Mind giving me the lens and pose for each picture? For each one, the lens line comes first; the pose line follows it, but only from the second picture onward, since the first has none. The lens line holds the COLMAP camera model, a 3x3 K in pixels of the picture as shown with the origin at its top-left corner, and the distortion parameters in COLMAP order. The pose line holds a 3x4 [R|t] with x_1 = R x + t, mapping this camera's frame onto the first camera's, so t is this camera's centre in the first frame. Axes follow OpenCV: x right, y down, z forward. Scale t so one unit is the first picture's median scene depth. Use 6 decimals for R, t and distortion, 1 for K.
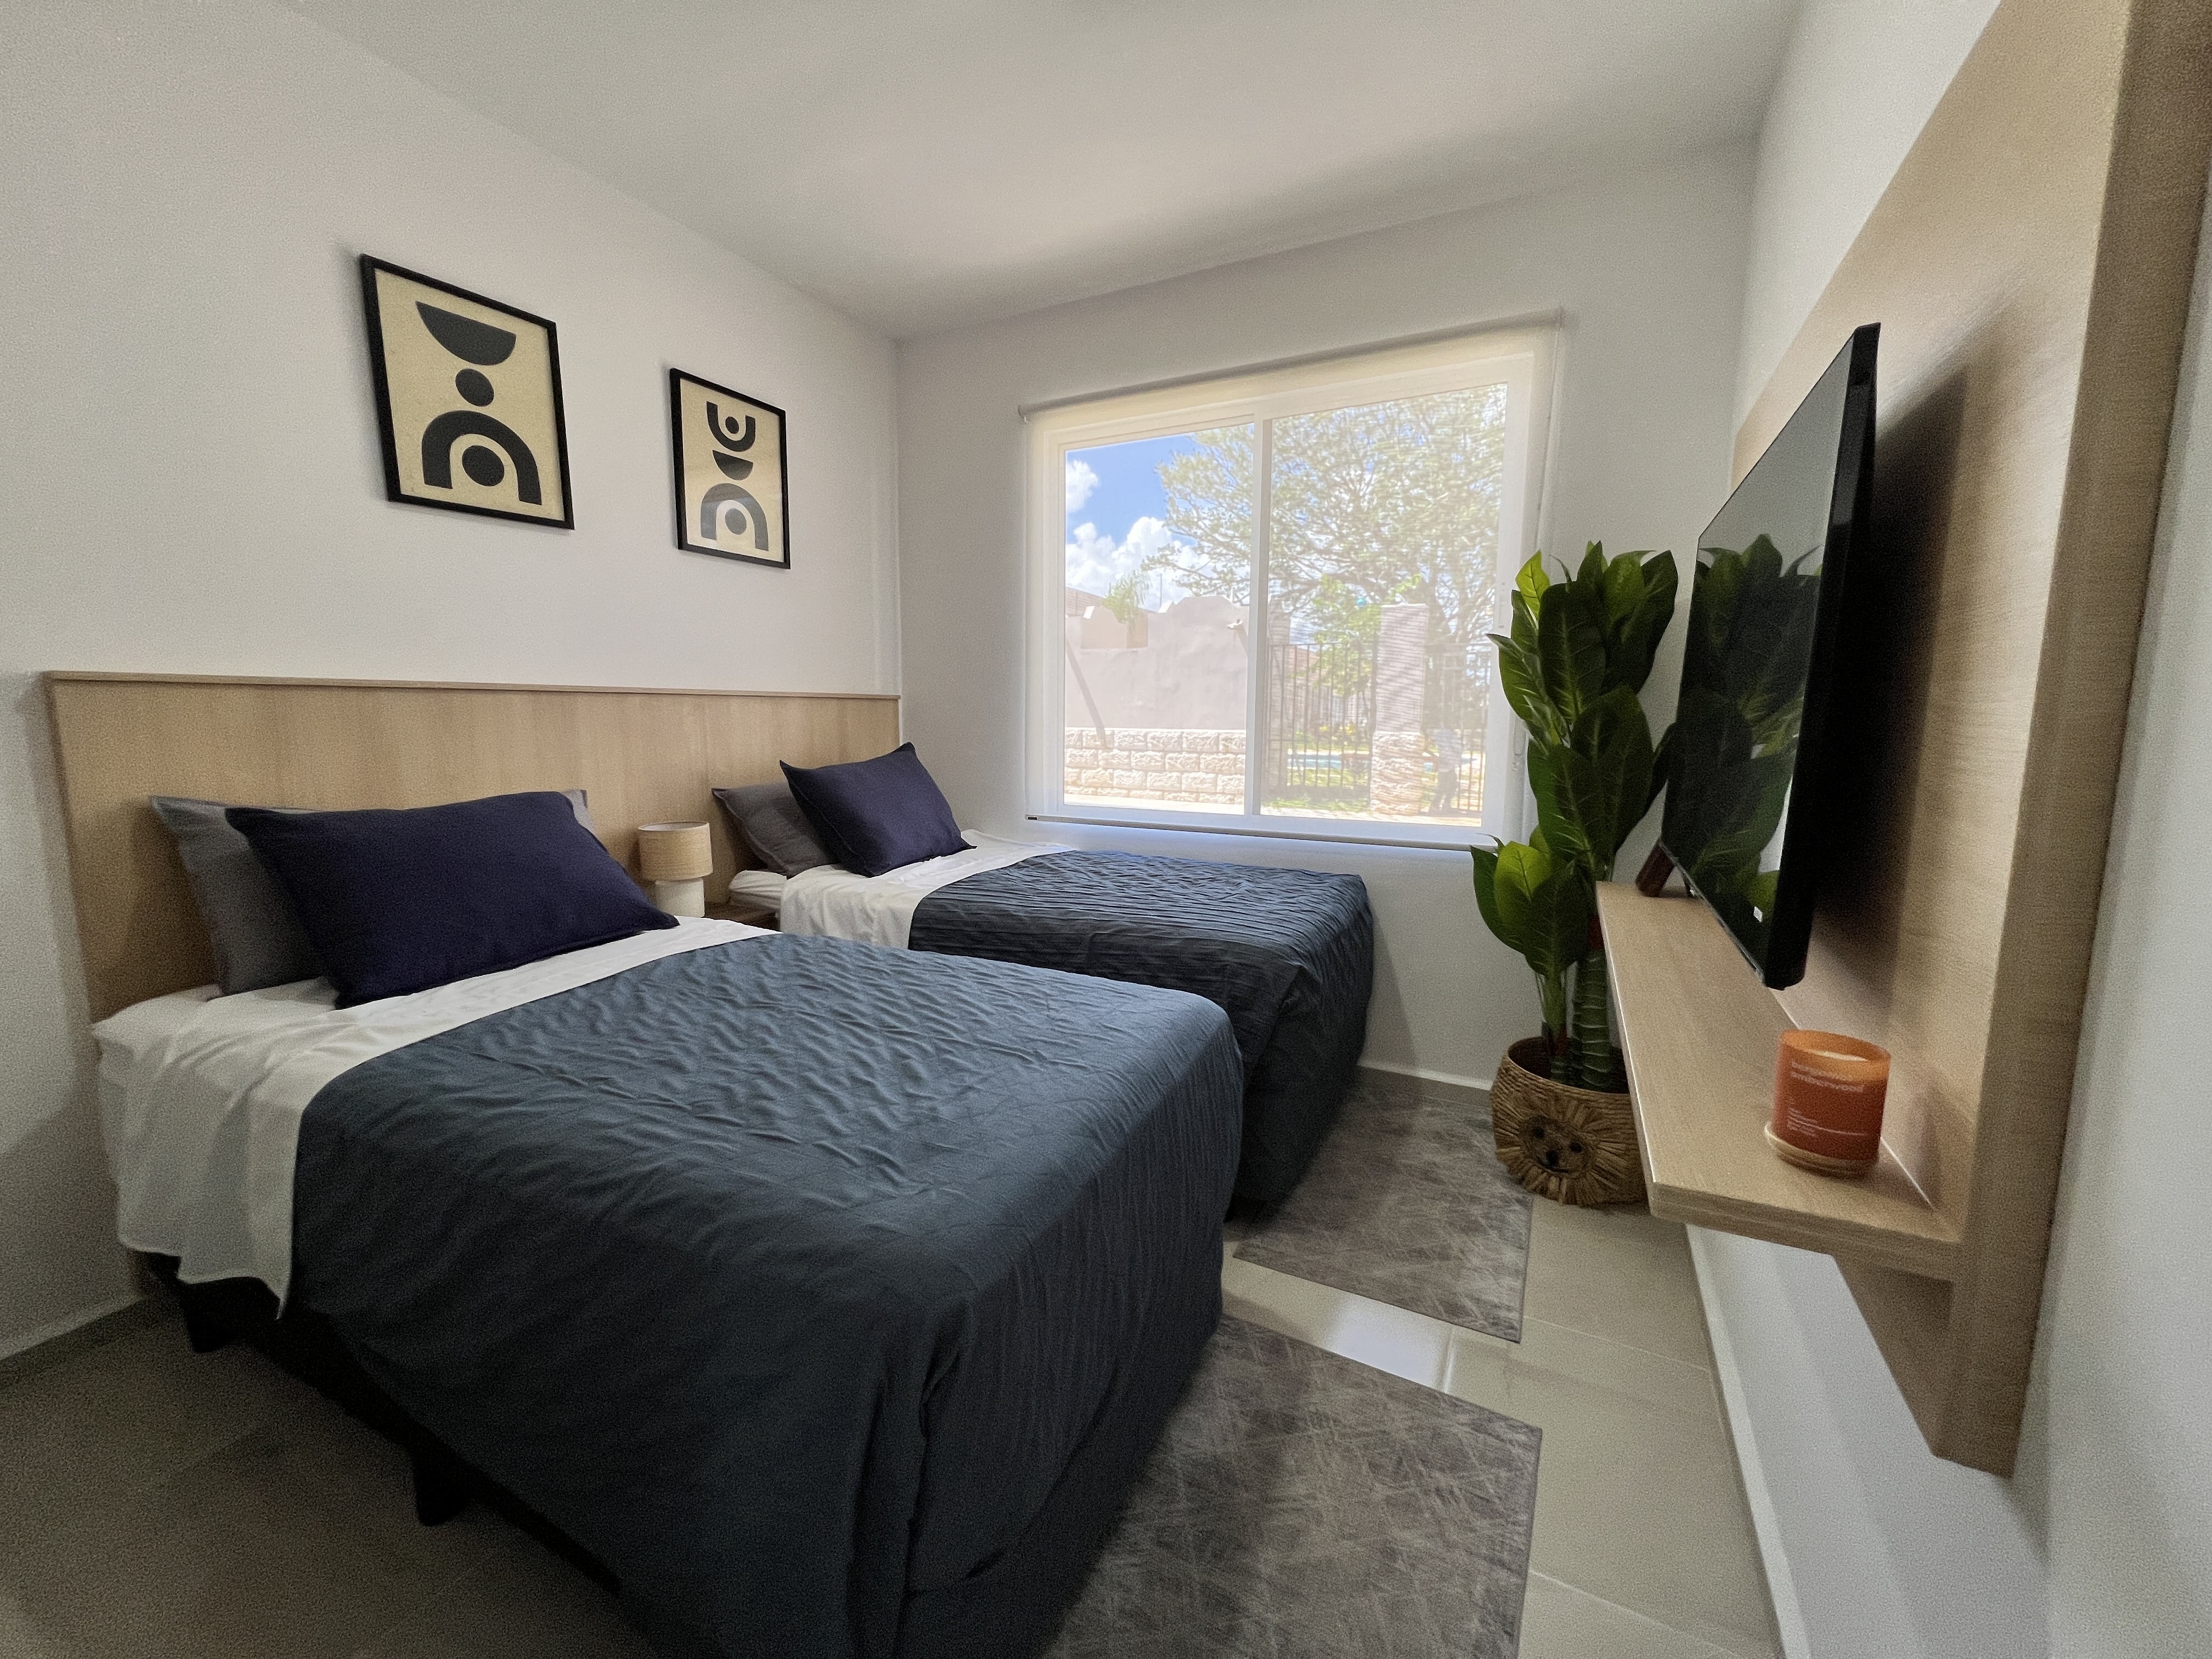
lens RADIAL K [[889.9, 0, 1103.7], [0, 889.9, 826.6], [0, 0, 1]] dist [0.000946, -0.000033]
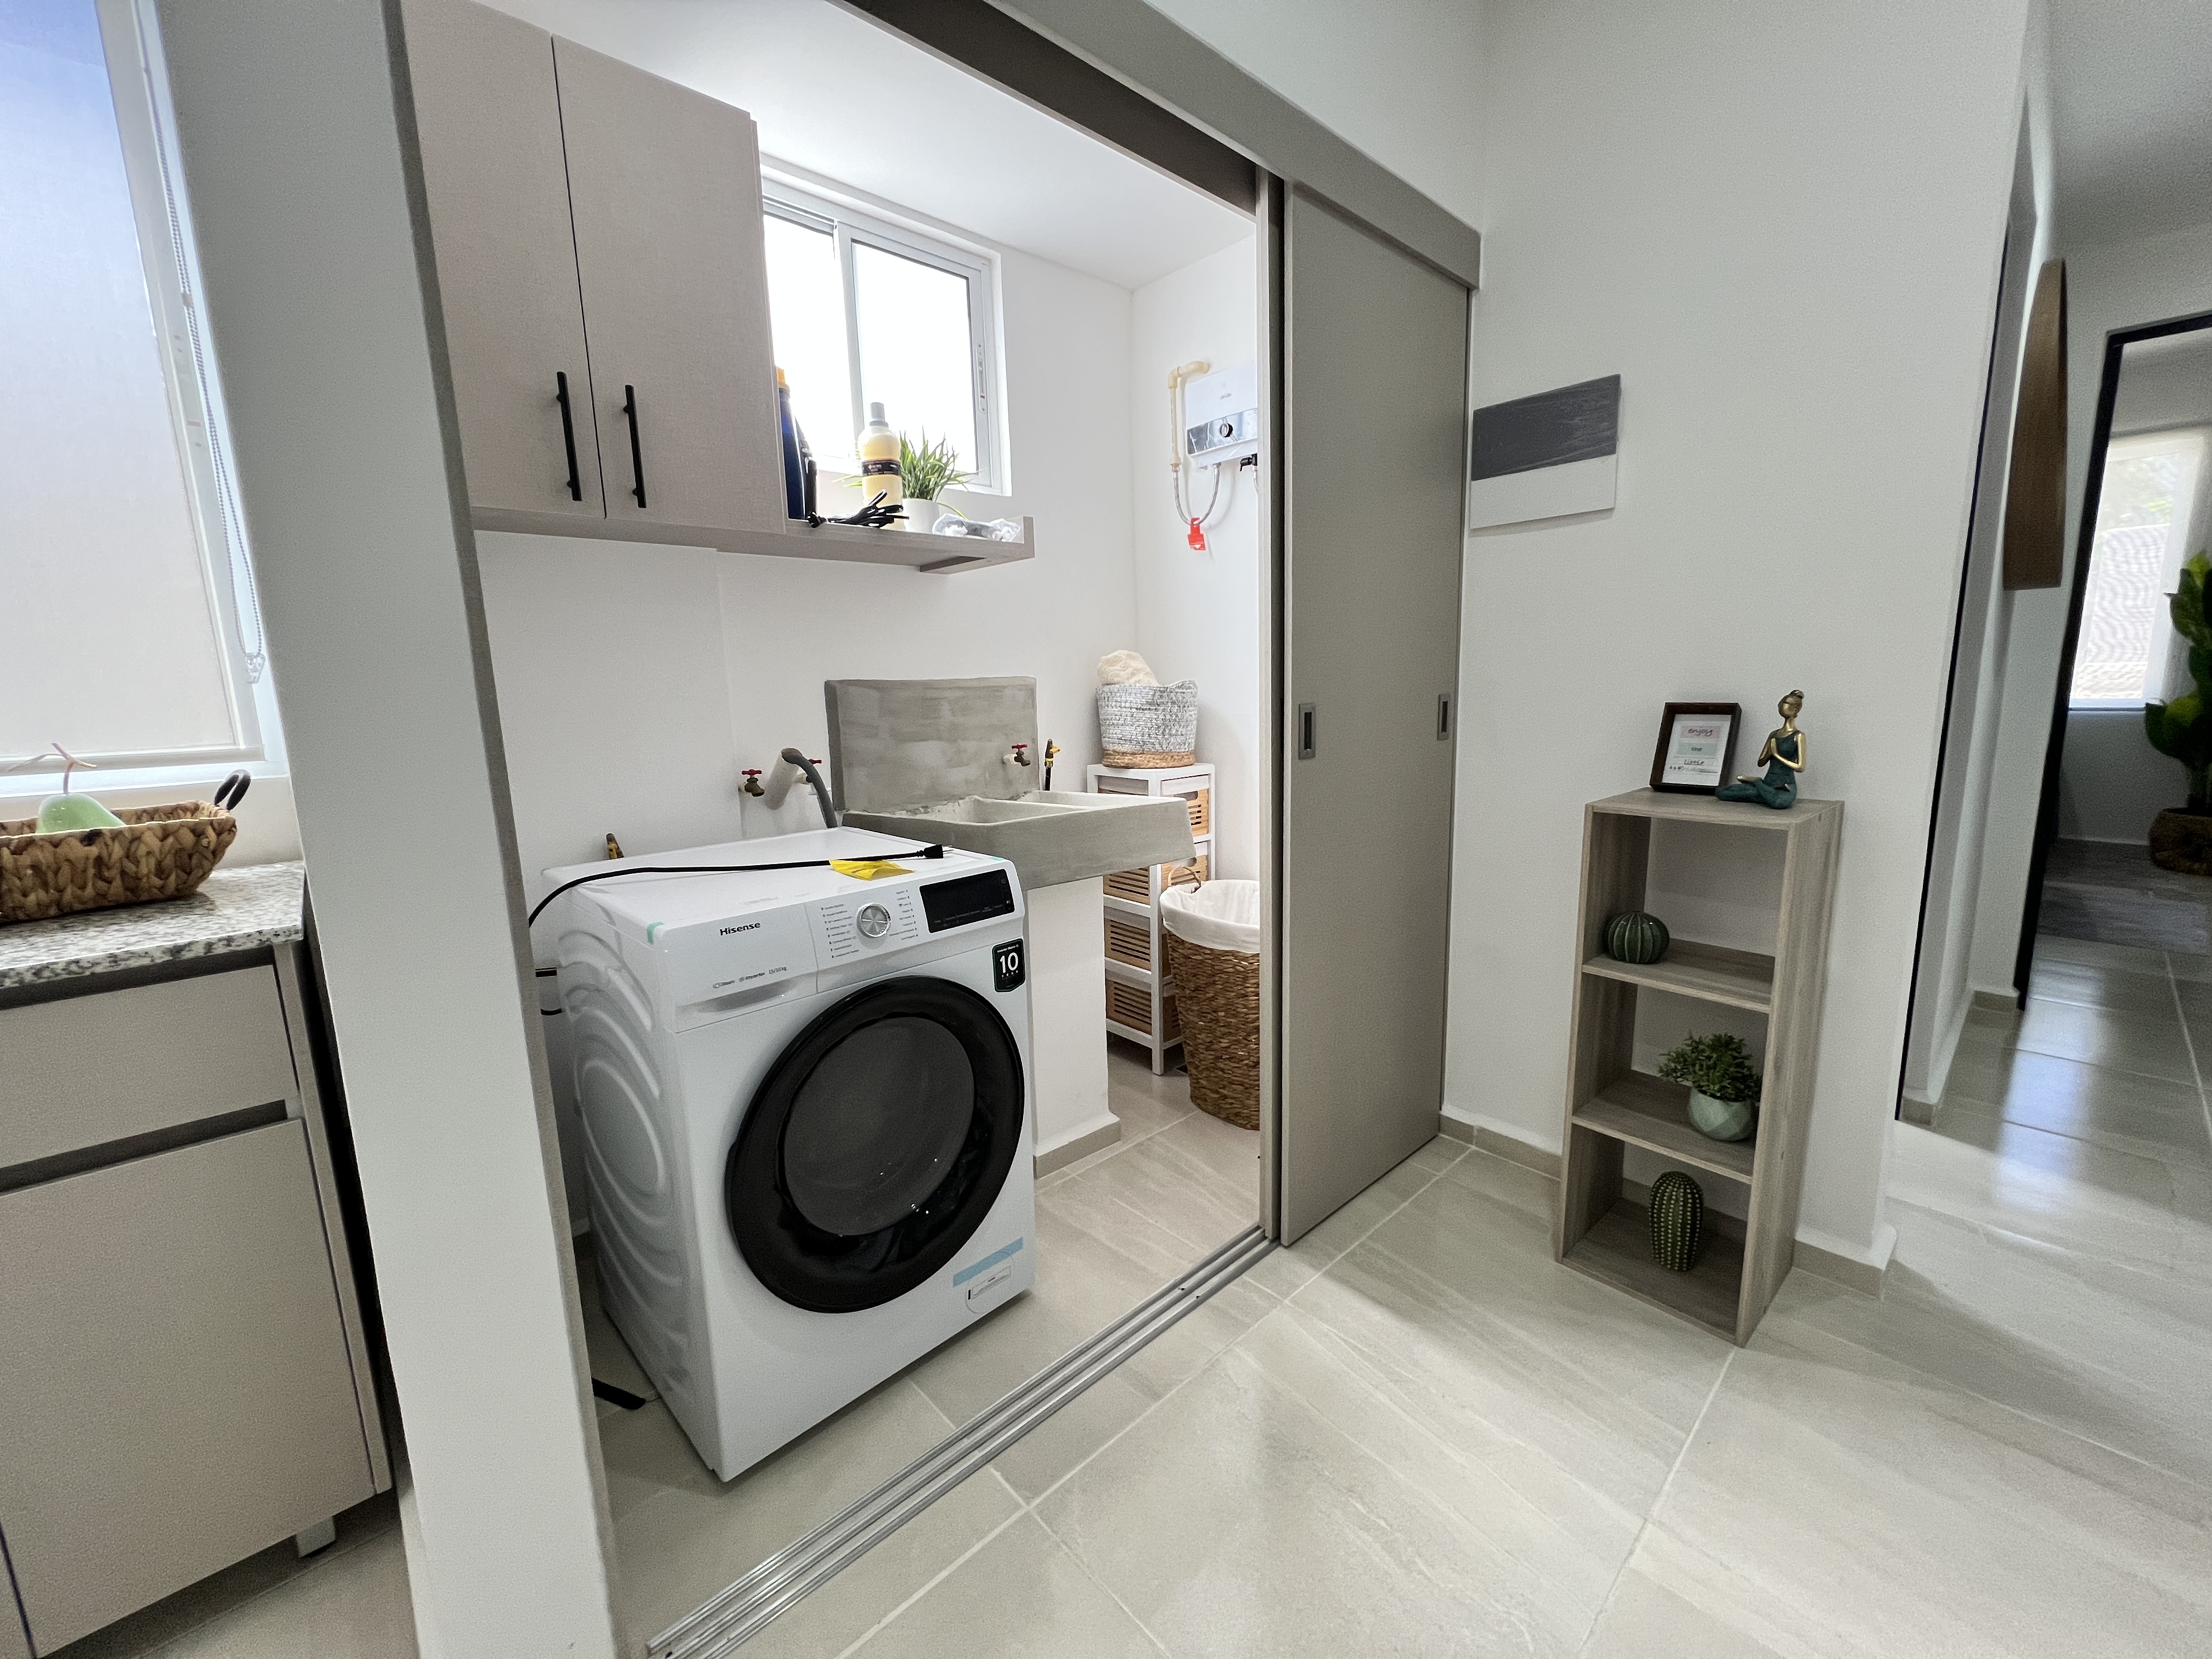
lens RADIAL K [[889.9, 0, 1105.8], [0, 889.9, 826.6], [0, 0, 1]] dist [0.000946, -0.000033]
pose [[0.936506, 0.022779, -0.349912, -1.064807], [-0.011776, 0.999368, 0.033540, 0.262882], [0.350455, -0.027290, 0.936182, -1.689980]]
